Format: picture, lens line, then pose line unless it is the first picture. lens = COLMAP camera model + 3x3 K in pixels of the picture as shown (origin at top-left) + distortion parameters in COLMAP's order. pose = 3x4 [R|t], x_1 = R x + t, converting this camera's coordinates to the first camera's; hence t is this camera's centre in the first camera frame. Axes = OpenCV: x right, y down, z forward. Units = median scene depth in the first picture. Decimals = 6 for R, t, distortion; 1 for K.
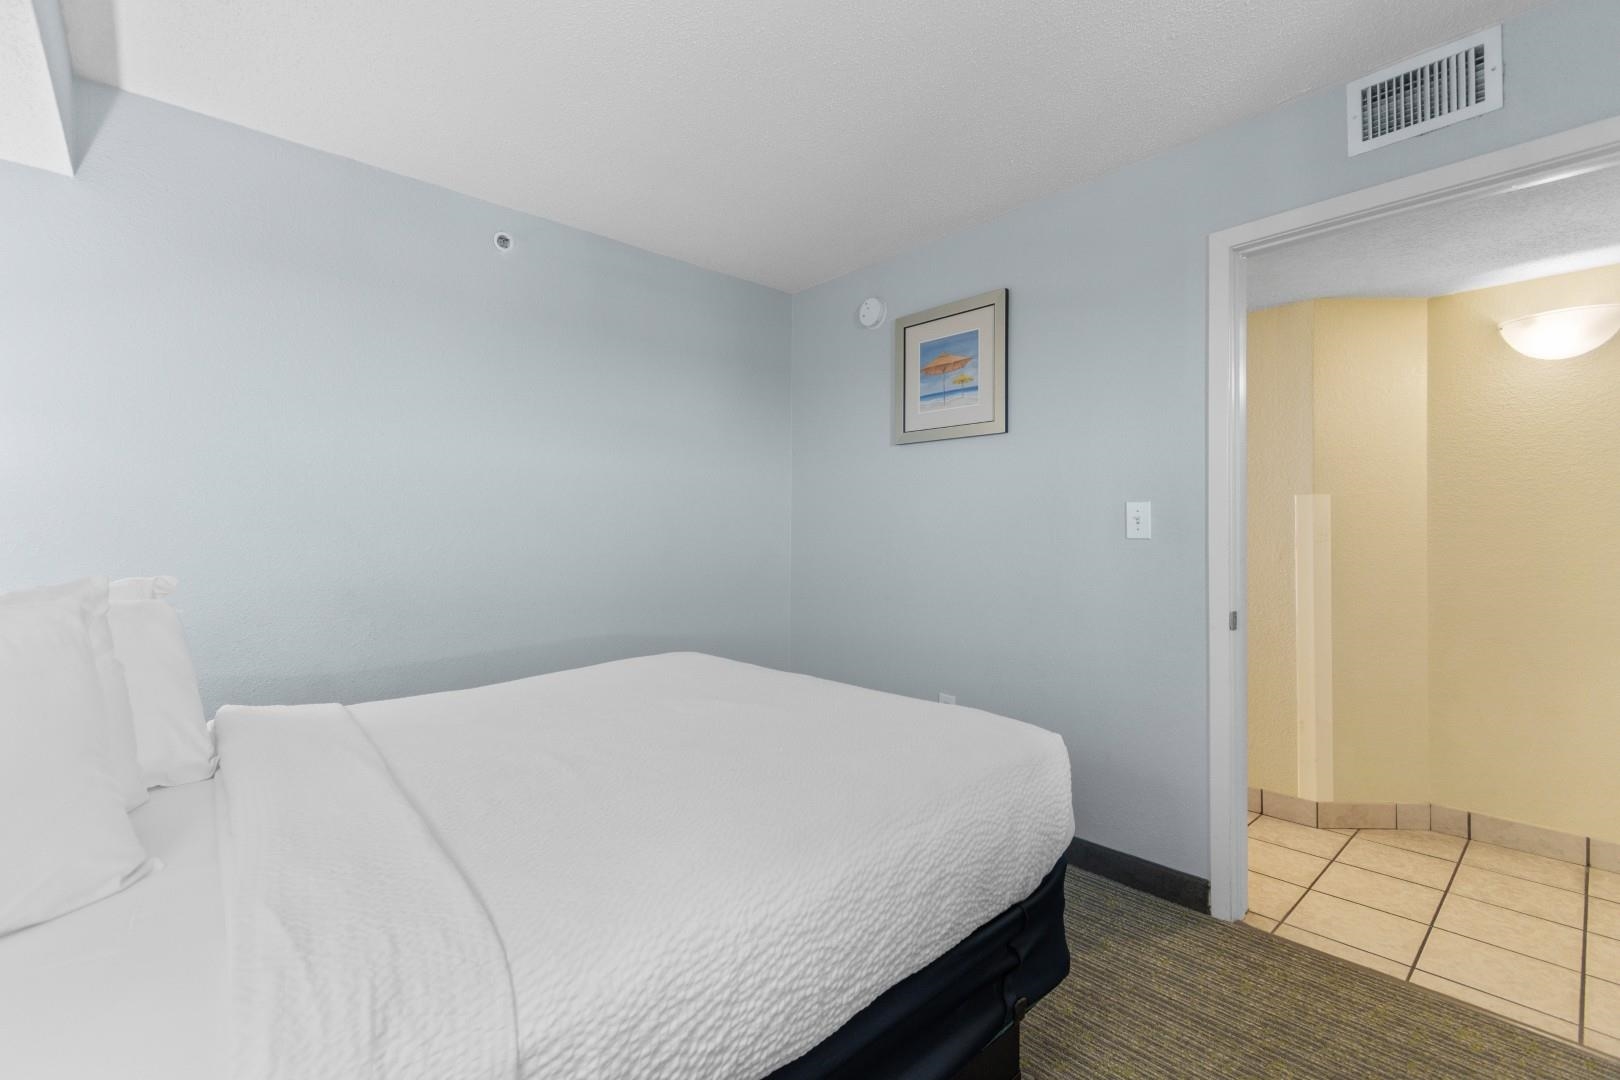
lens RADIAL K [[718.4, 0, 811.4], [0, 718.4, 551.5], [0, 0, 1]] dist [0.003488, -0.000669]
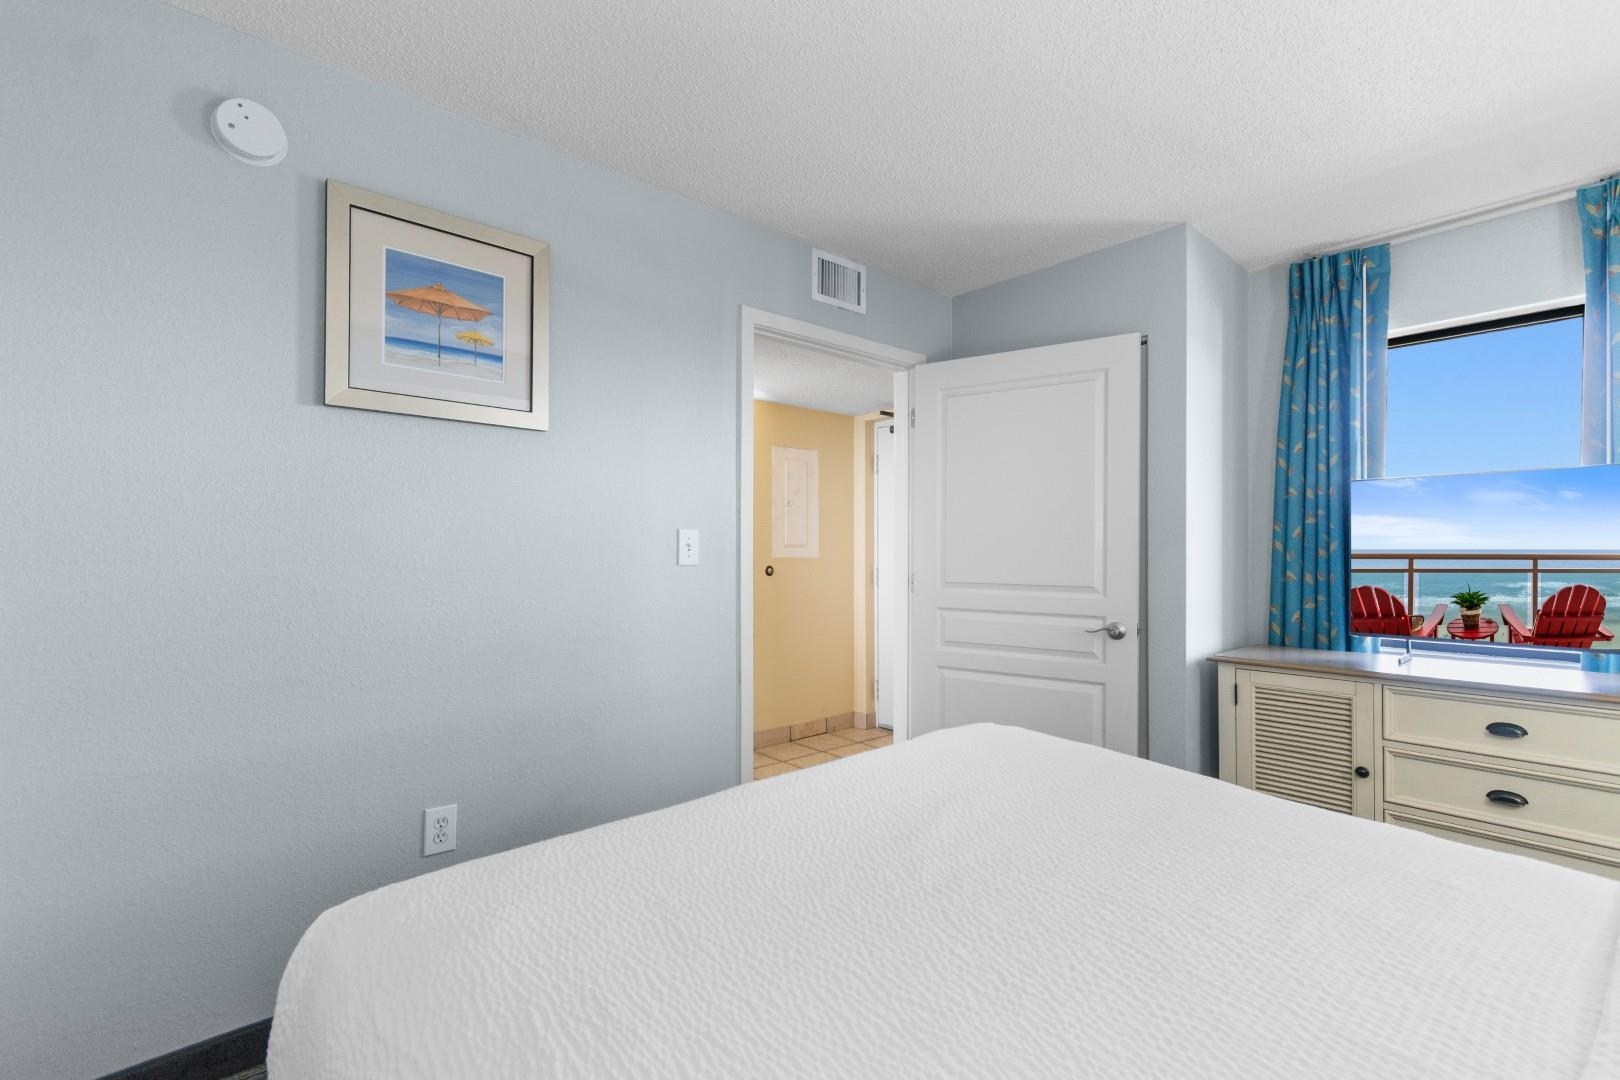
lens RADIAL K [[718.4, 0, 811.4], [0, 718.4, 551.5], [0, 0, 1]] dist [0.003488, -0.000669]
pose [[0.009340, -0.010695, 0.999899, -0.476484], [0.018027, 0.999782, 0.010525, -0.037293], [-0.999794, 0.017927, 0.009531, 0.677775]]
